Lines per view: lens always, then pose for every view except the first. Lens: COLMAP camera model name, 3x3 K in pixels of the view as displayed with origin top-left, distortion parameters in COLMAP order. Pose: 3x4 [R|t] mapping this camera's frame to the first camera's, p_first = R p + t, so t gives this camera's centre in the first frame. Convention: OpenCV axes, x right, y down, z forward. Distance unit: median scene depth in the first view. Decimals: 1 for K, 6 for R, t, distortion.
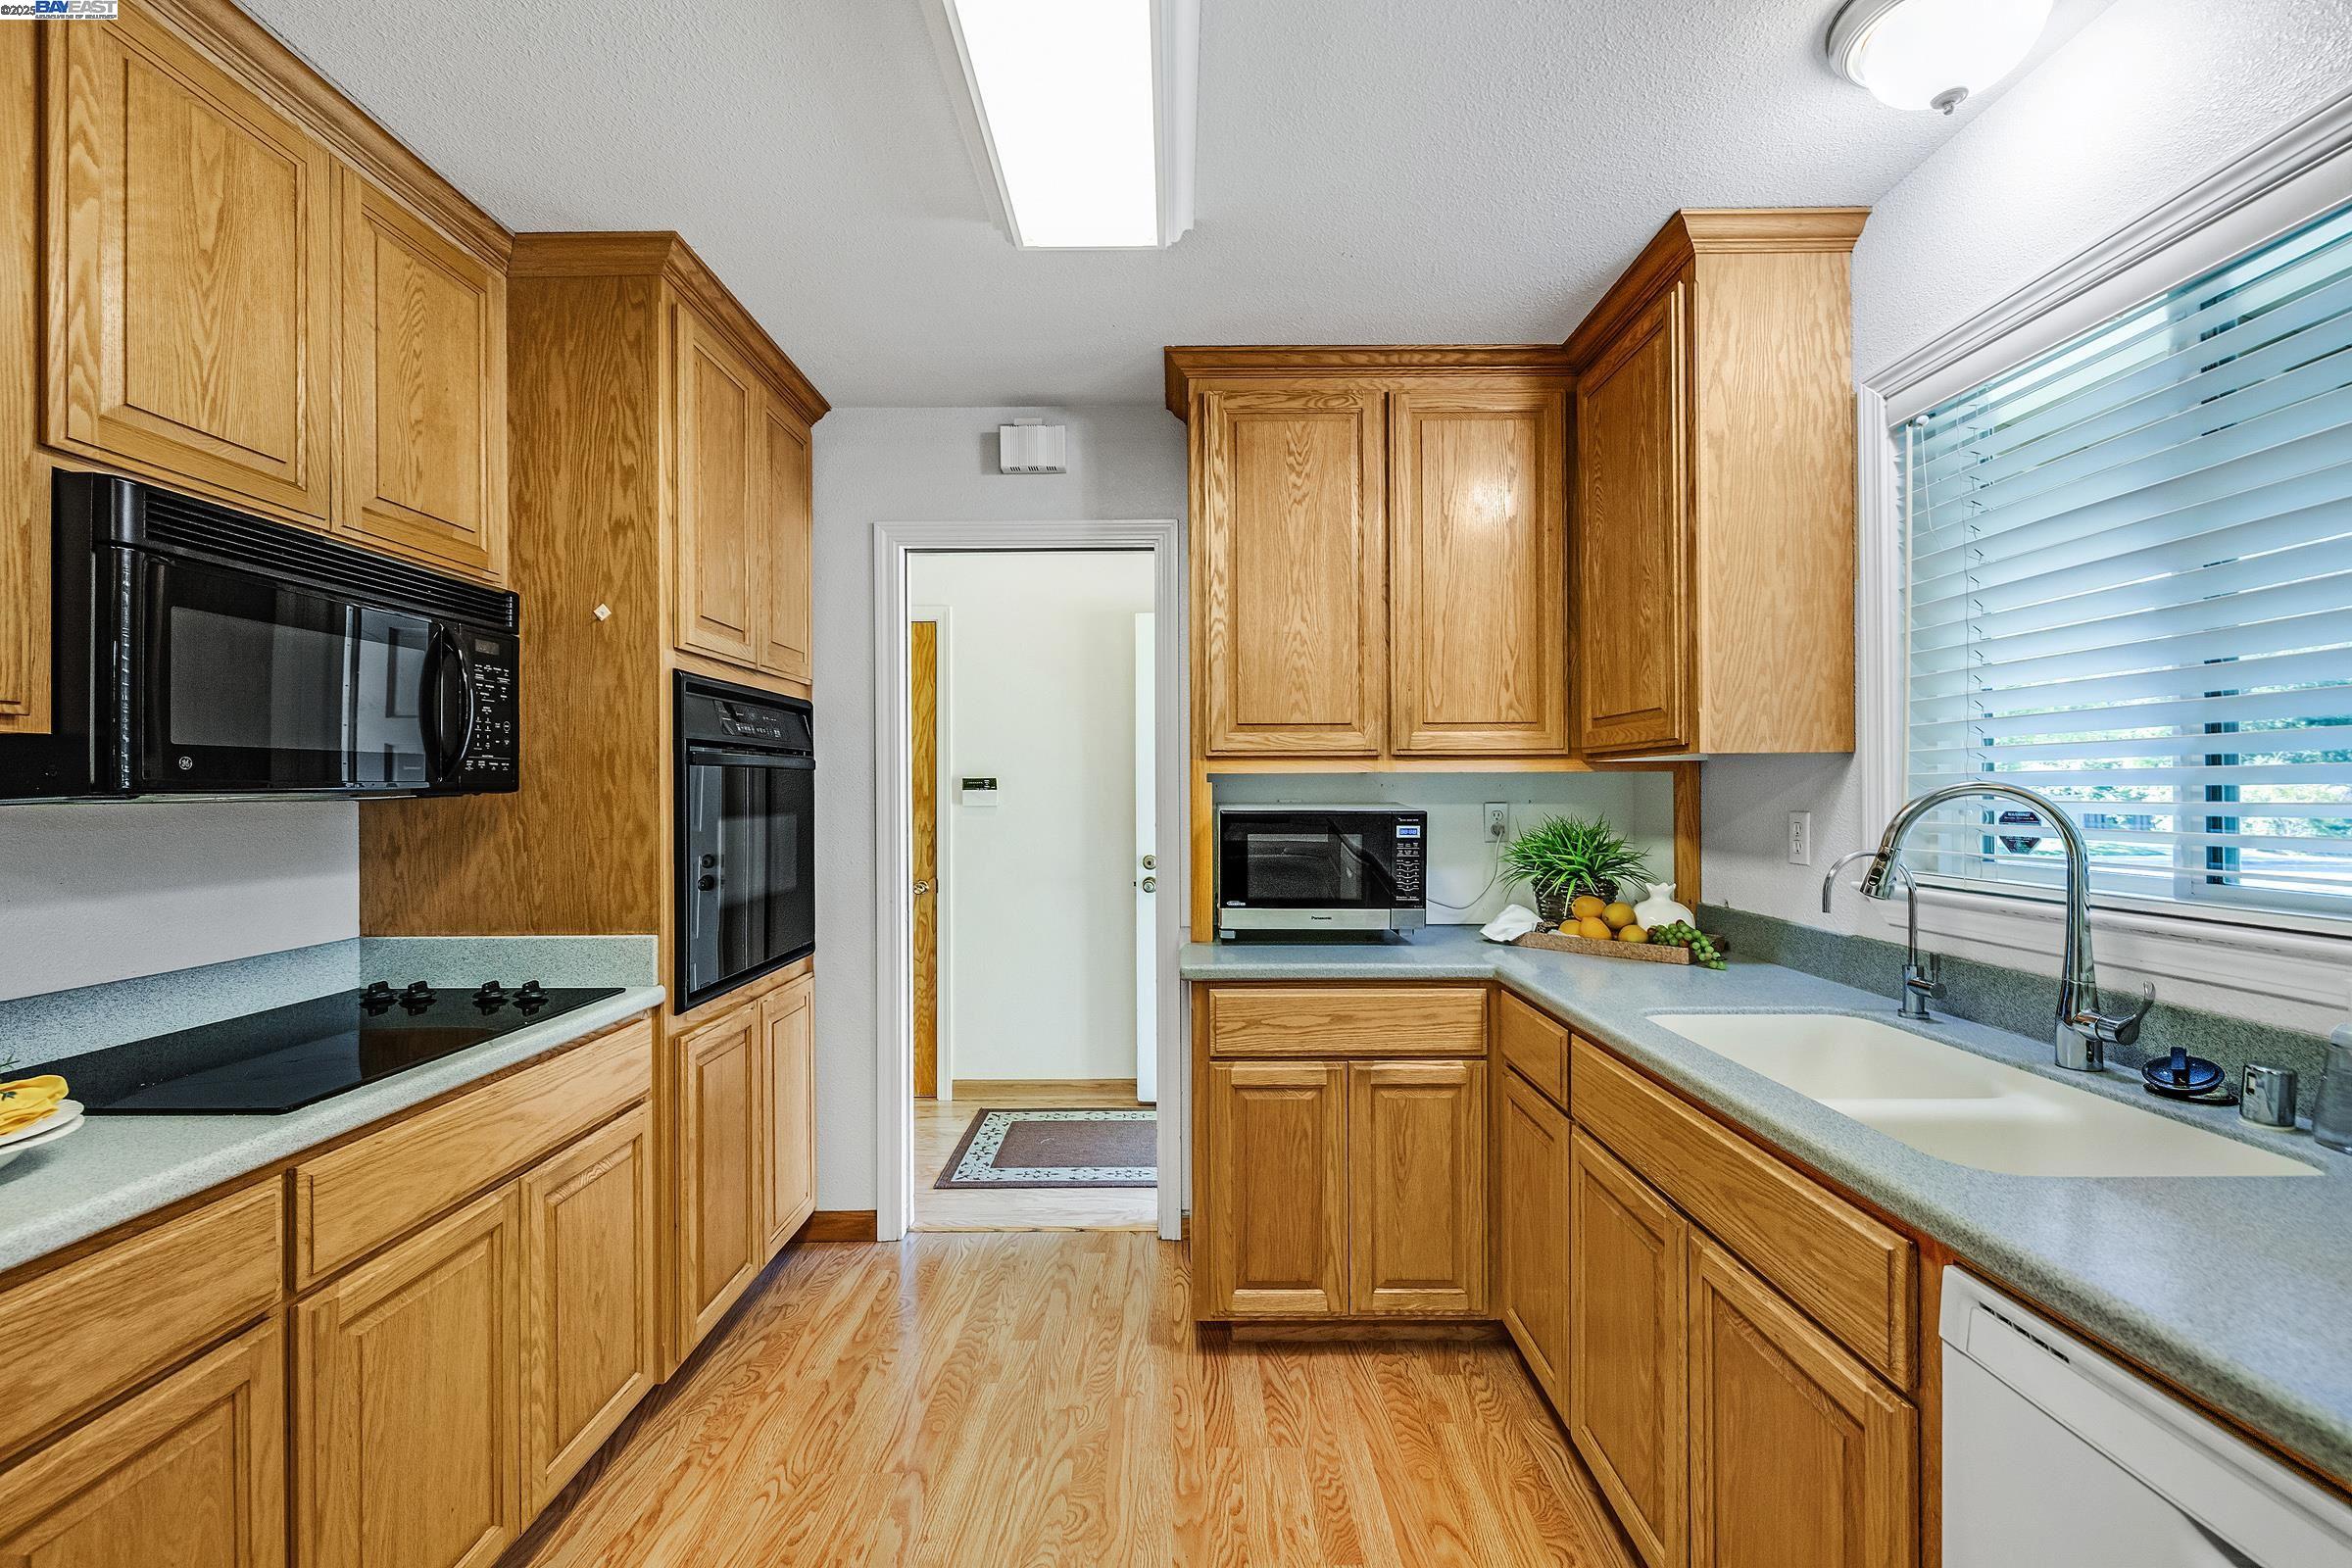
lens RADIAL K [[988.6, 0, 1169.2], [0, 988.6, 788.0], [0, 0, 1]] dist [-0.000258, -0.000140]
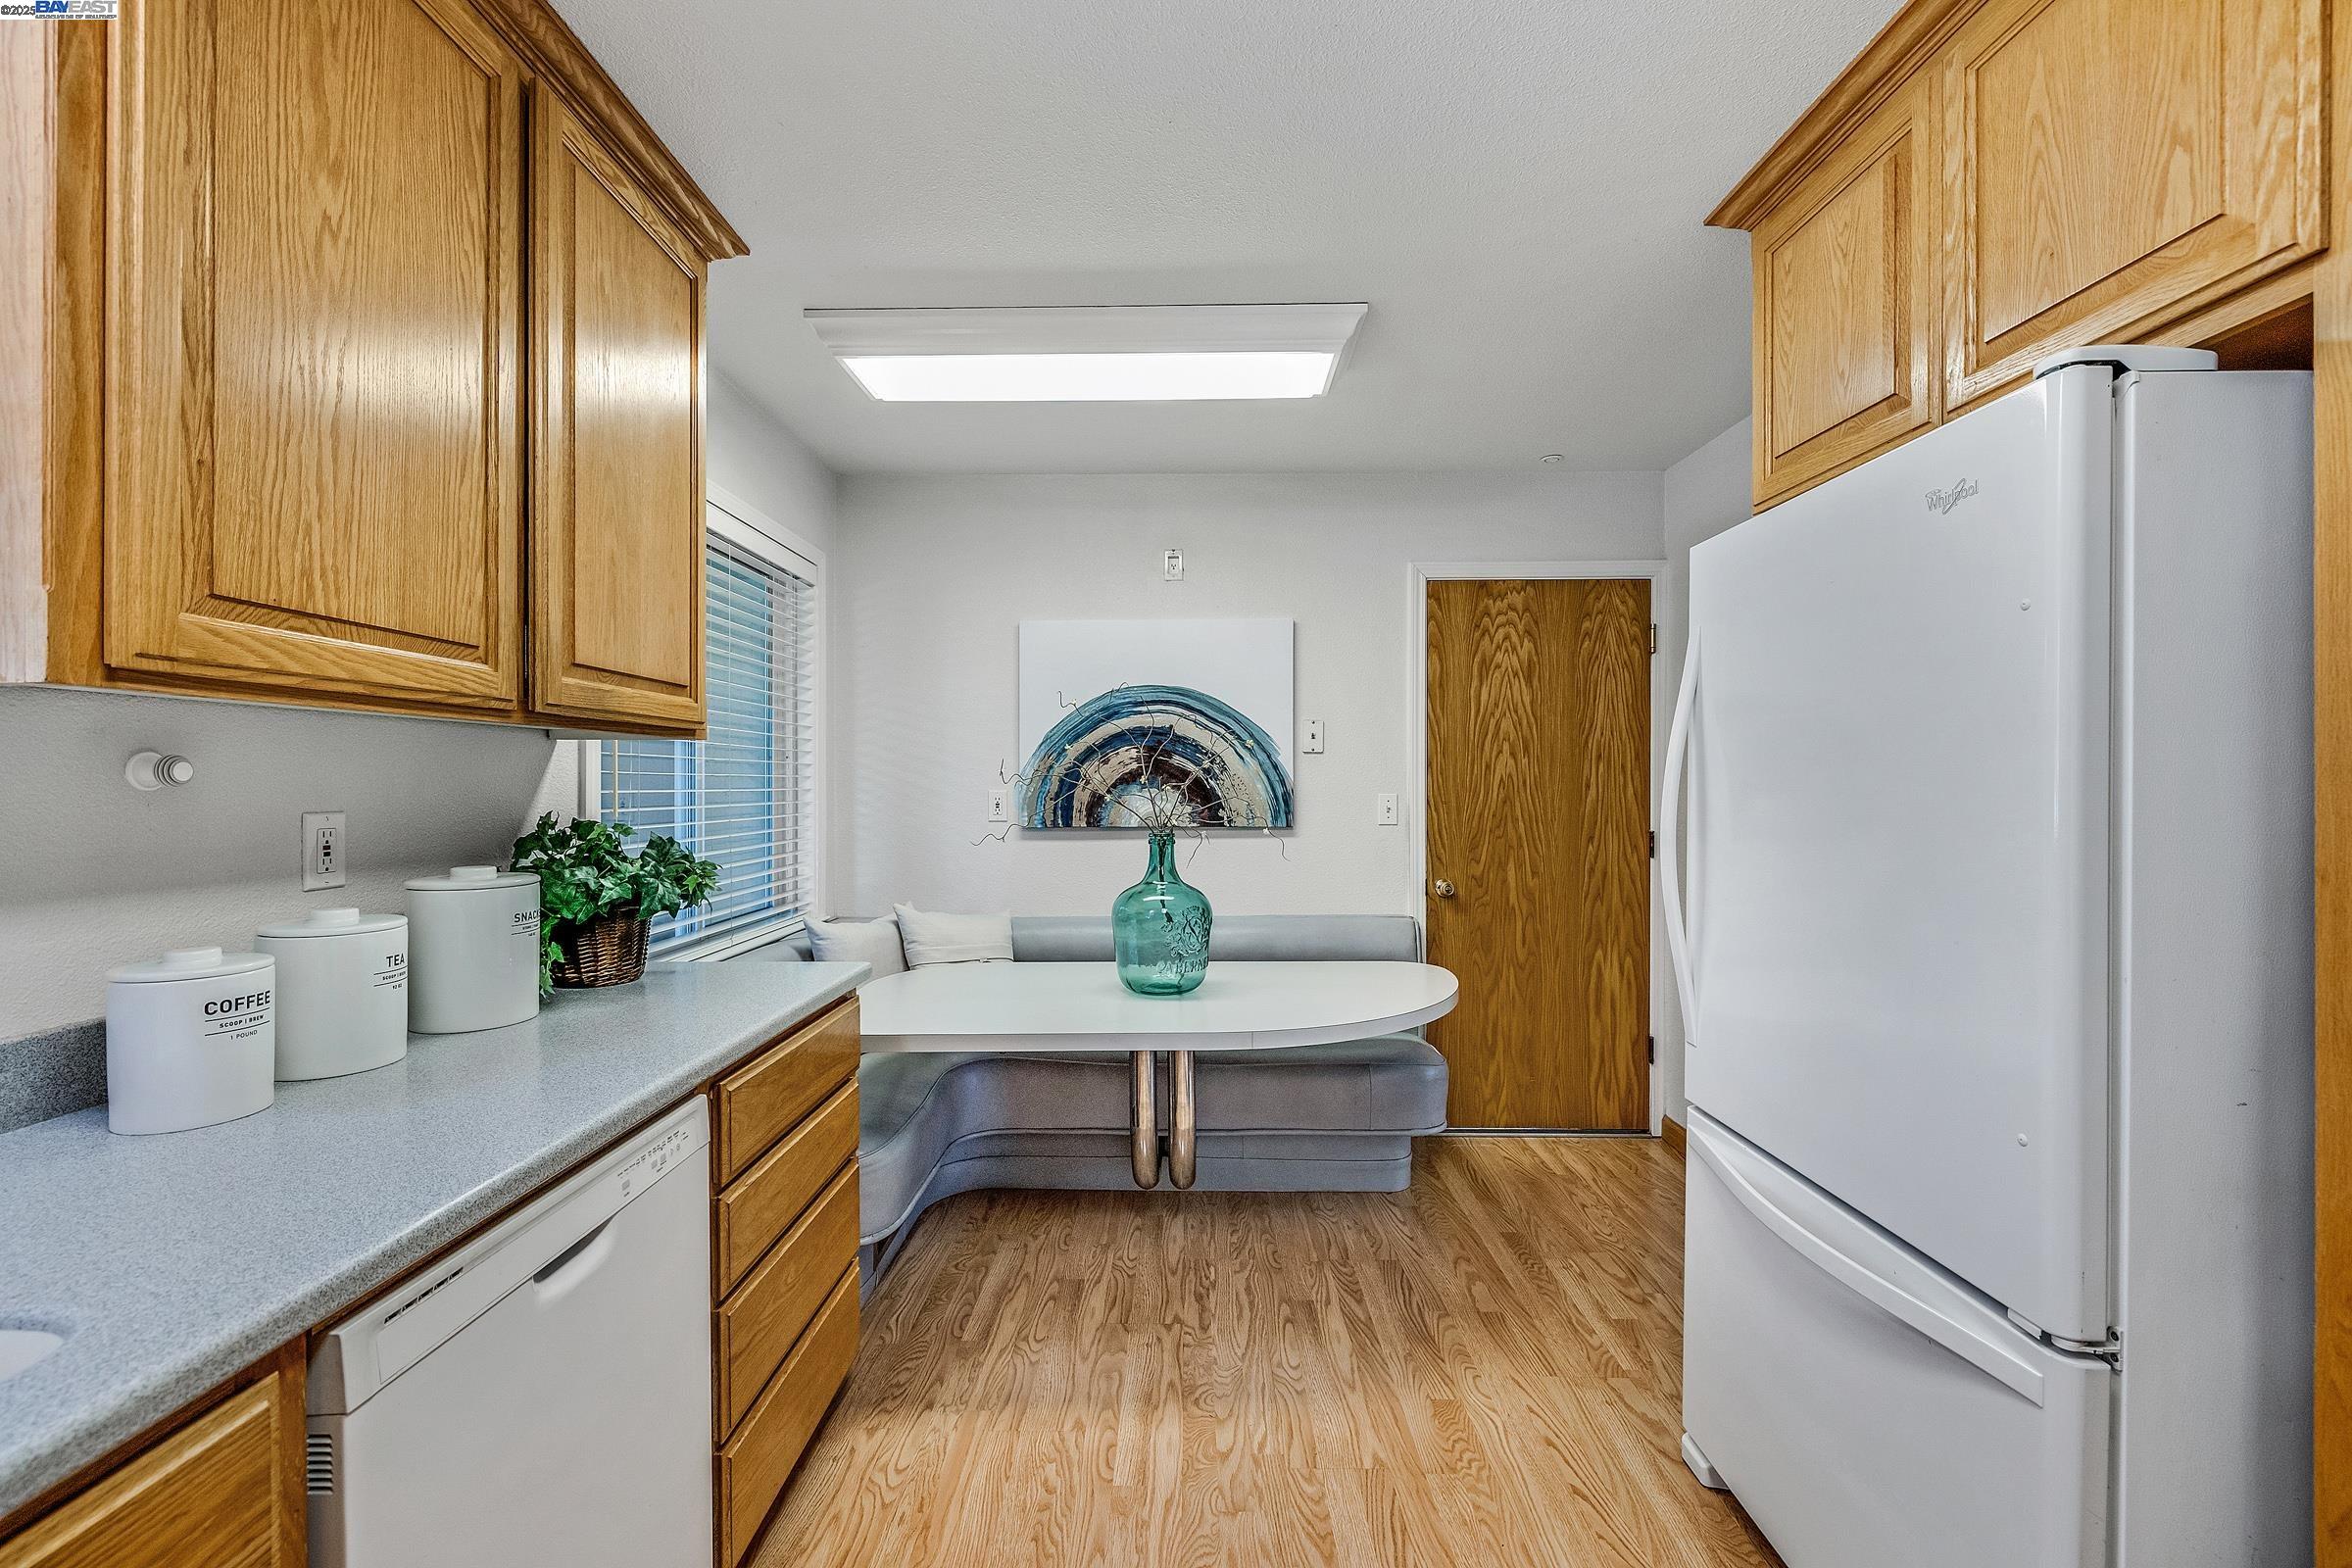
lens RADIAL K [[988.6, 0, 1169.2], [0, 988.6, 788.0], [0, 0, 1]] dist [-0.000258, -0.000140]
pose [[-0.999958, 0.002079, 0.008937, 0.025431], [0.002103, 0.999994, 0.002658, 0.005564], [-0.008932, 0.002677, -0.999957, 0.745497]]
